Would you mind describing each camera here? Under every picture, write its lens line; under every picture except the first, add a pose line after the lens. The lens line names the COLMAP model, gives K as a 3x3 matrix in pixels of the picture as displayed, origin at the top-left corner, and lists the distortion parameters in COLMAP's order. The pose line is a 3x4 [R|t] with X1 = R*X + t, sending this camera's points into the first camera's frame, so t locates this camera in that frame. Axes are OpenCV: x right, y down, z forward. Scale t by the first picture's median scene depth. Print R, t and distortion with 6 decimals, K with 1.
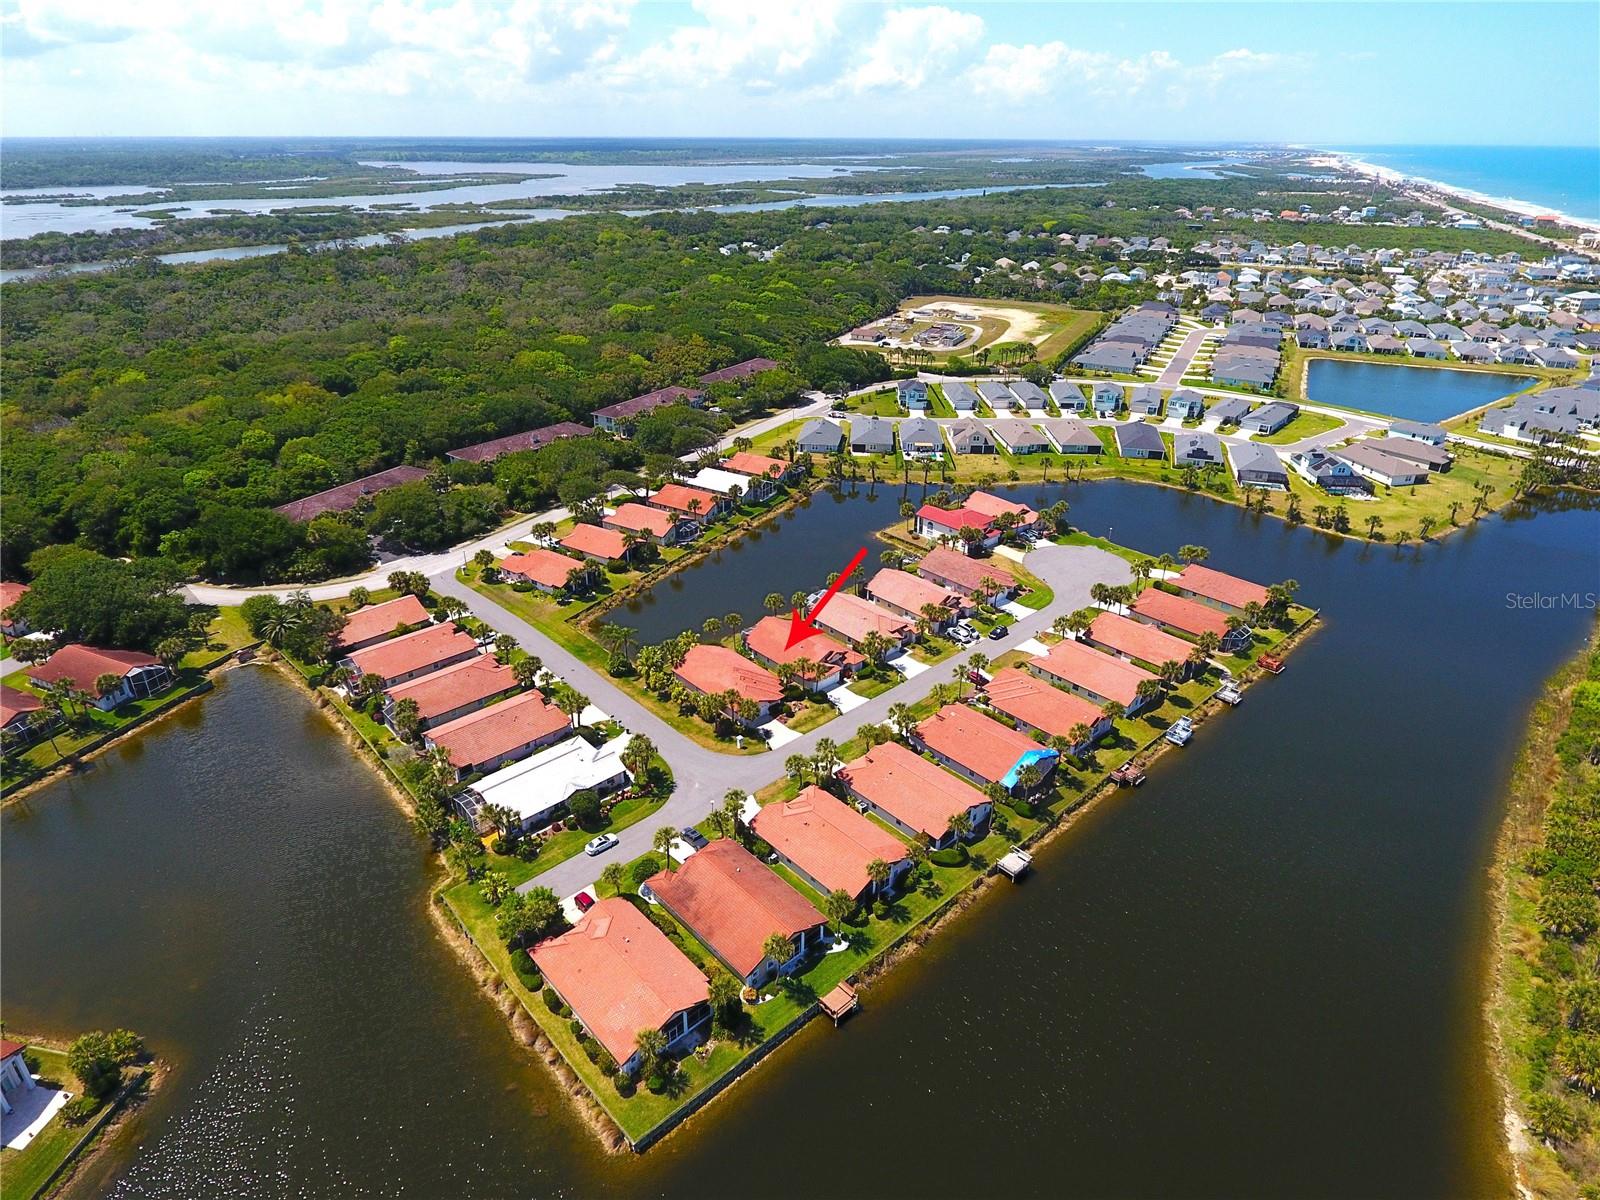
lens RADIAL K [[940.5, 0, 783.6], [0, 940.5, 568.2], [0, 0, 1]] dist [-0.004561, -0.001889]
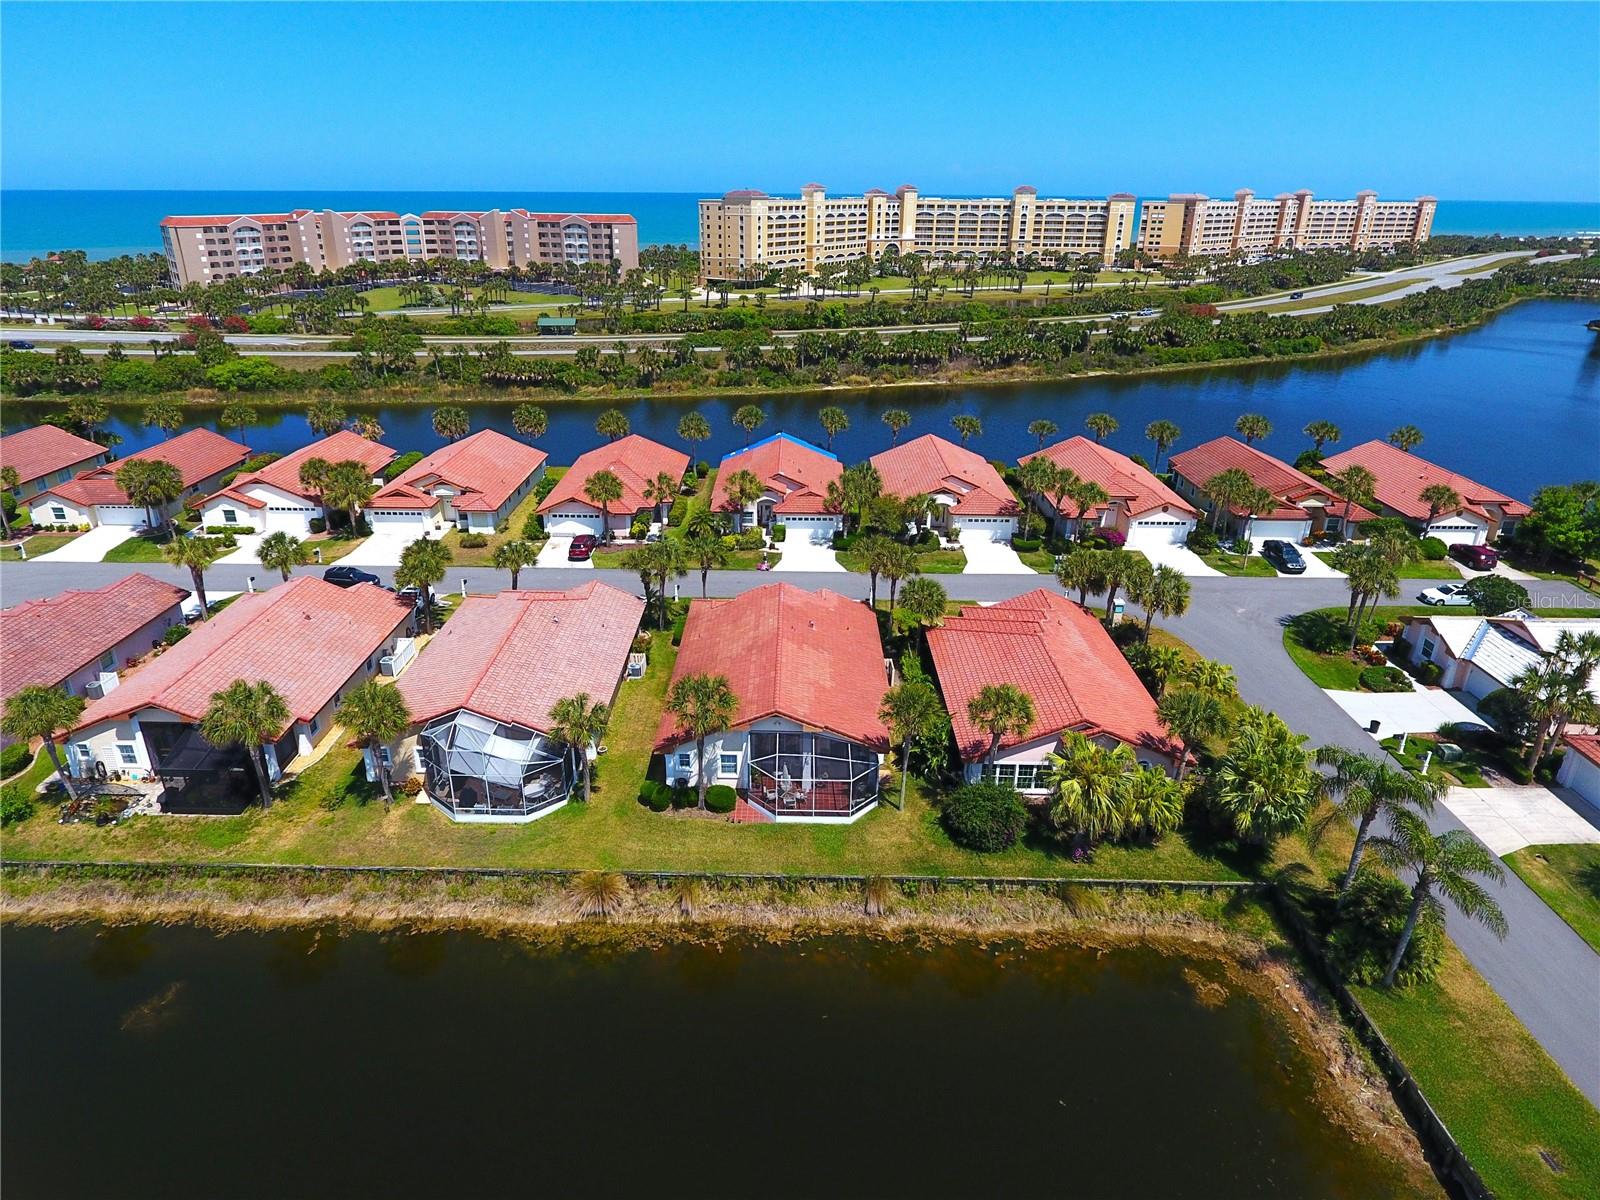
lens RADIAL K [[940.5, 0, 783.6], [0, 940.5, 568.2], [0, 0, 1]] dist [-0.004561, -0.001889]
pose [[-0.731268, -0.263283, 0.629228, -0.138836], [0.276631, 0.728751, 0.626417, -0.114232], [-0.623476, 0.632143, -0.460080, 0.836516]]
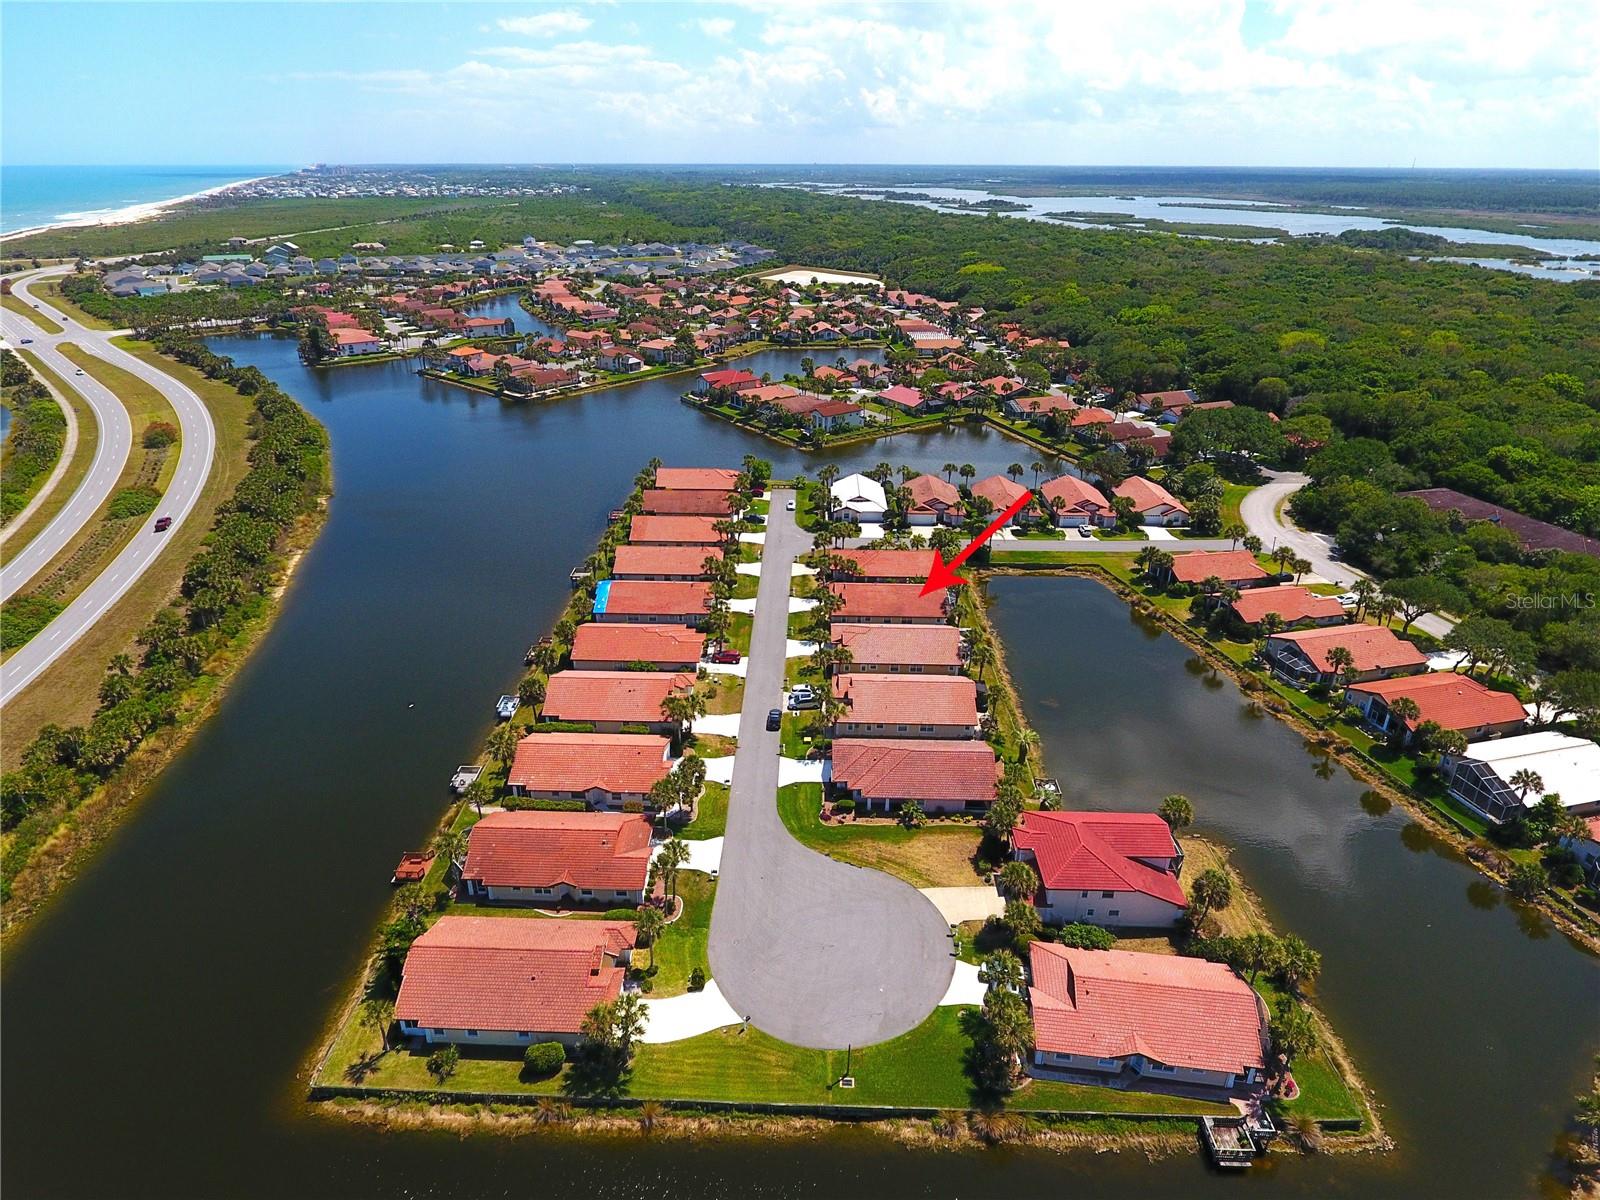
lens RADIAL K [[940.5, 0, 783.6], [0, 940.5, 568.2], [0, 0, 1]] dist [-0.004561, -0.001889]
pose [[-0.694315, 0.280109, -0.662922, 0.525859], [-0.307573, 0.717287, 0.625219, -0.368150], [0.650634, 0.637996, -0.411869, 0.961580]]
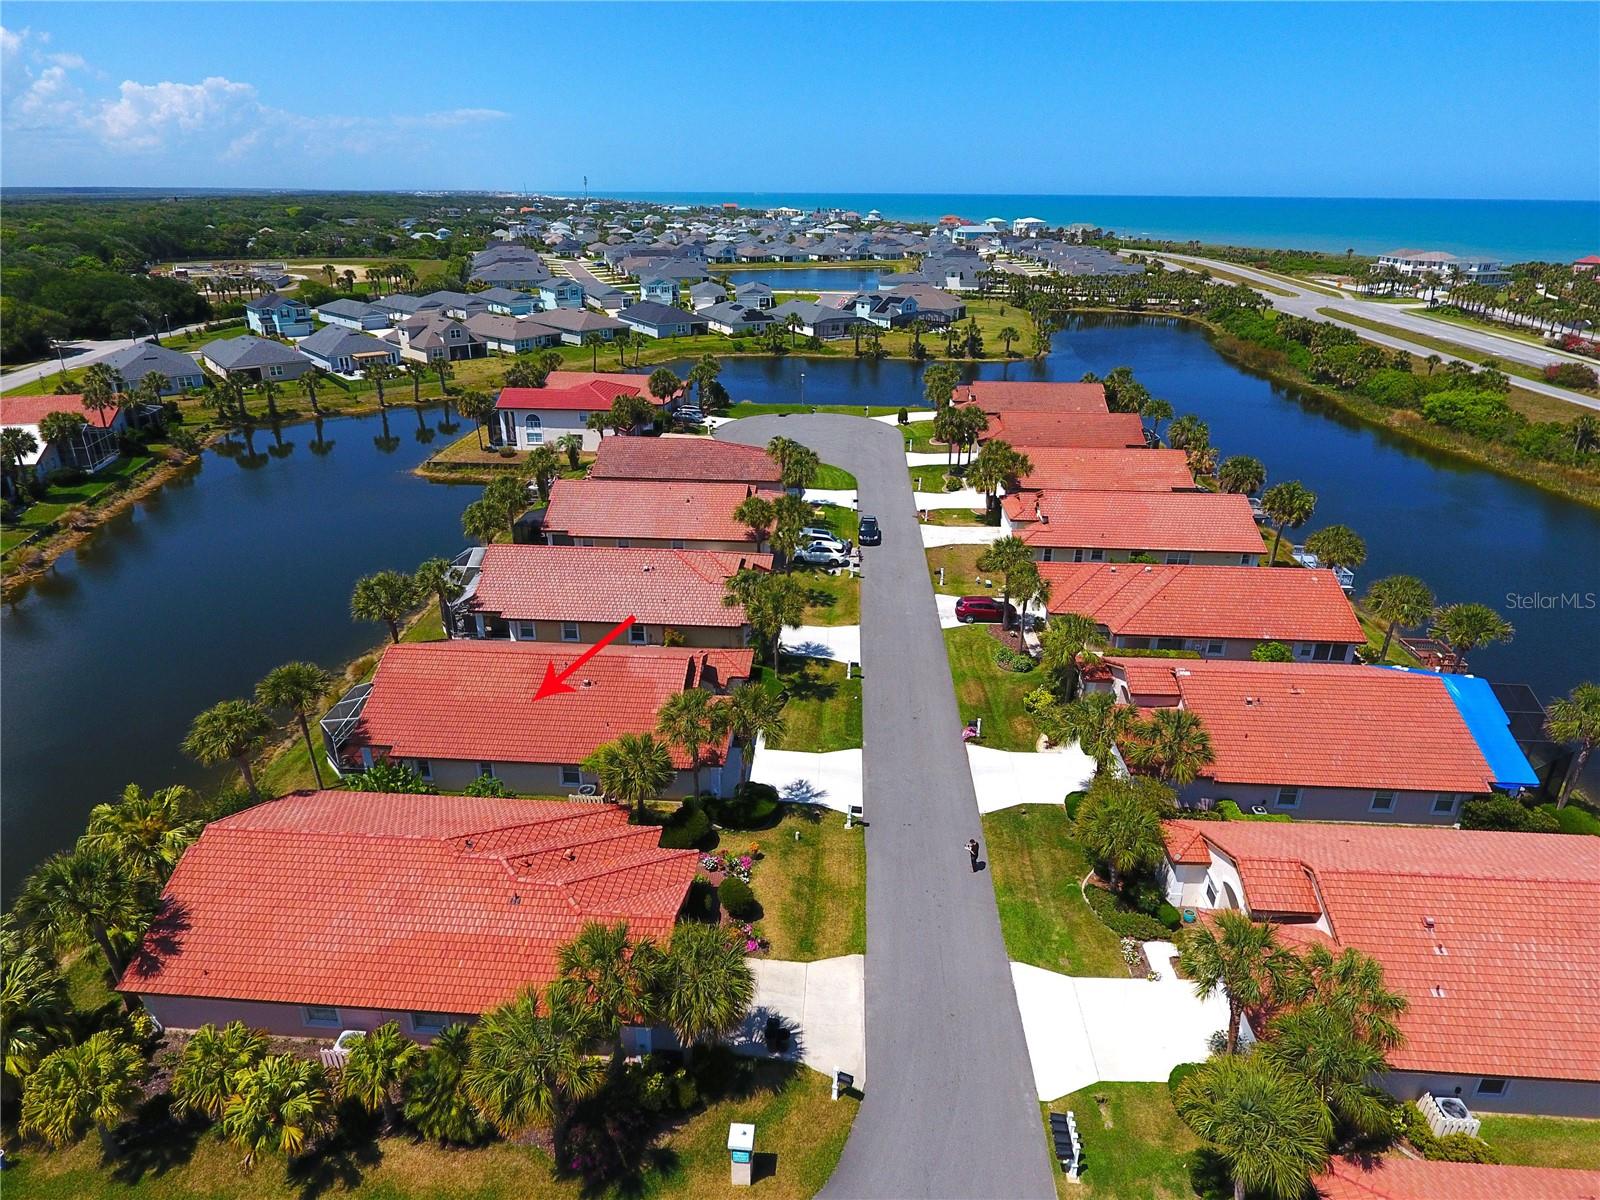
lens RADIAL K [[940.5, 0, 783.6], [0, 940.5, 568.2], [0, 0, 1]] dist [-0.004561, -0.001889]
pose [[0.718057, -0.260065, 0.645570, -0.087907], [0.289330, 0.955156, 0.062963, 0.034420], [-0.632995, 0.141572, 0.761101, 0.524050]]
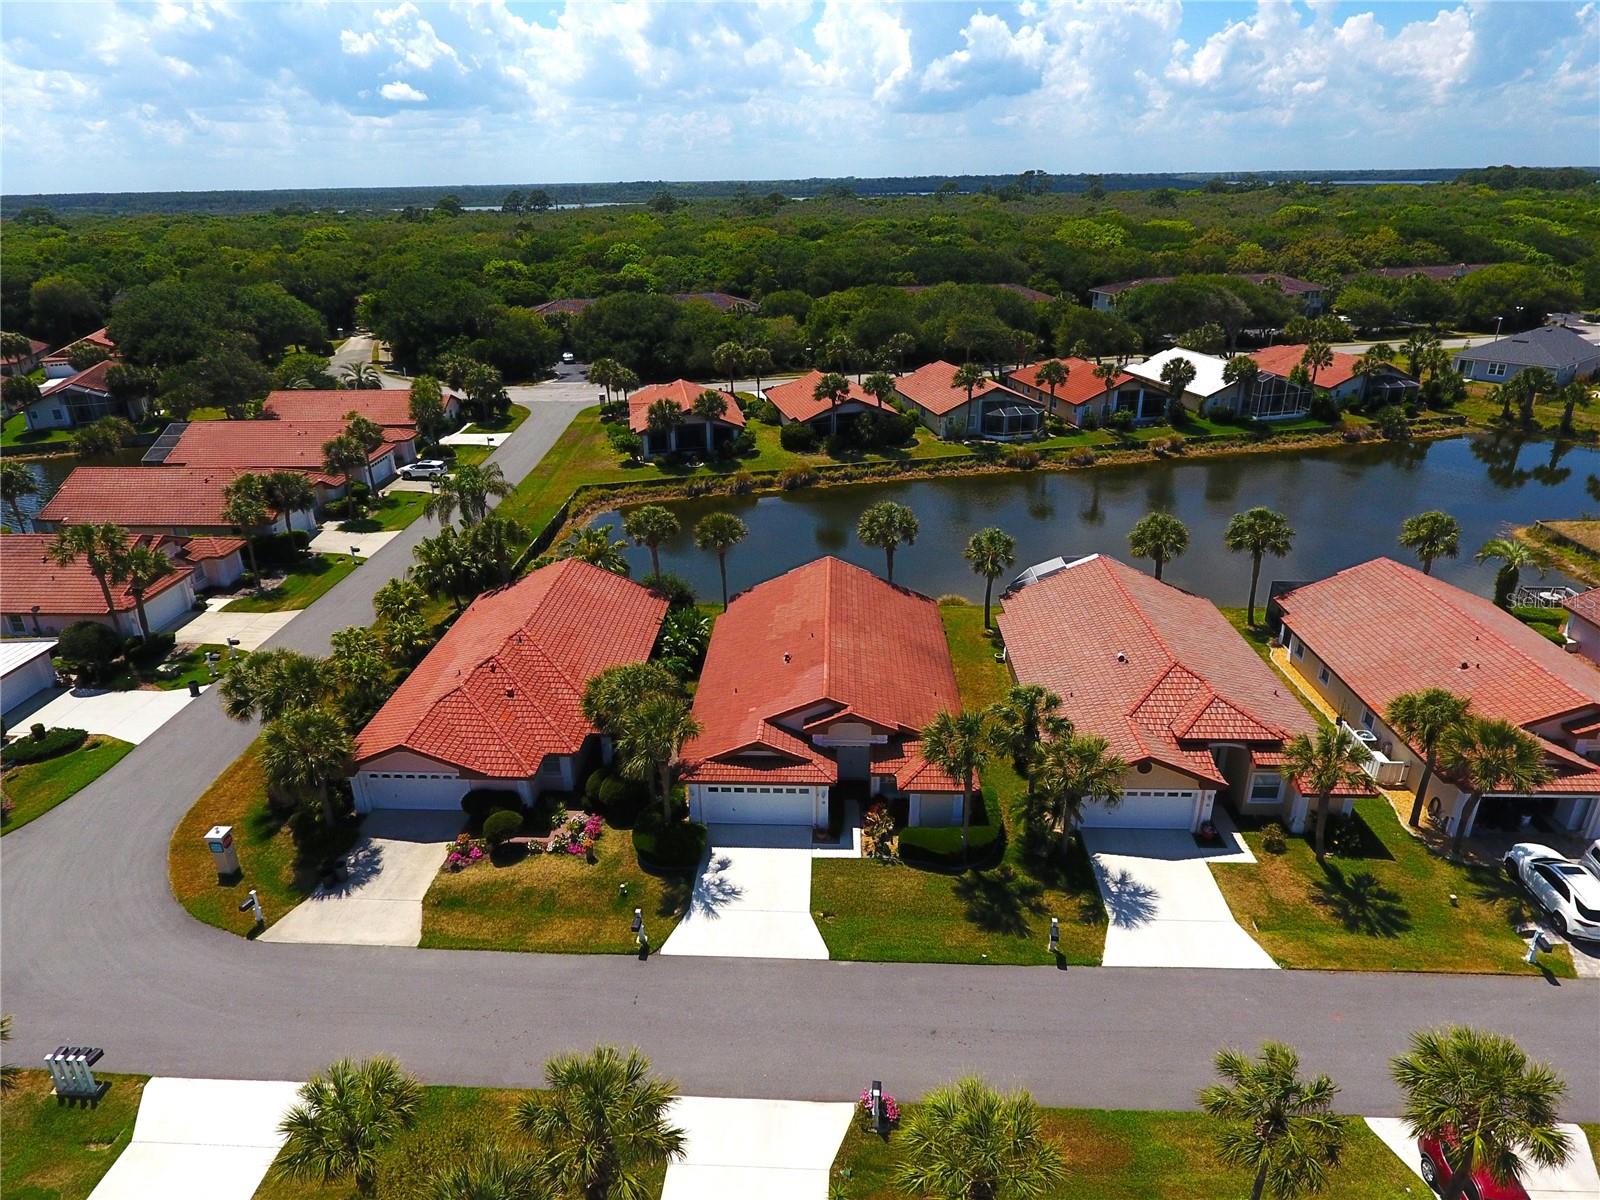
lens RADIAL K [[965.4, 0, 783.7], [0, 965.4, 566.1], [0, 0, 1]] dist [-0.002050, -0.002112]
pose [[0.707010, 0.247434, -0.662505, 0.145141], [-0.278437, 0.958525, 0.060850, 0.029479], [0.650084, 0.141445, 0.746582, 0.565548]]
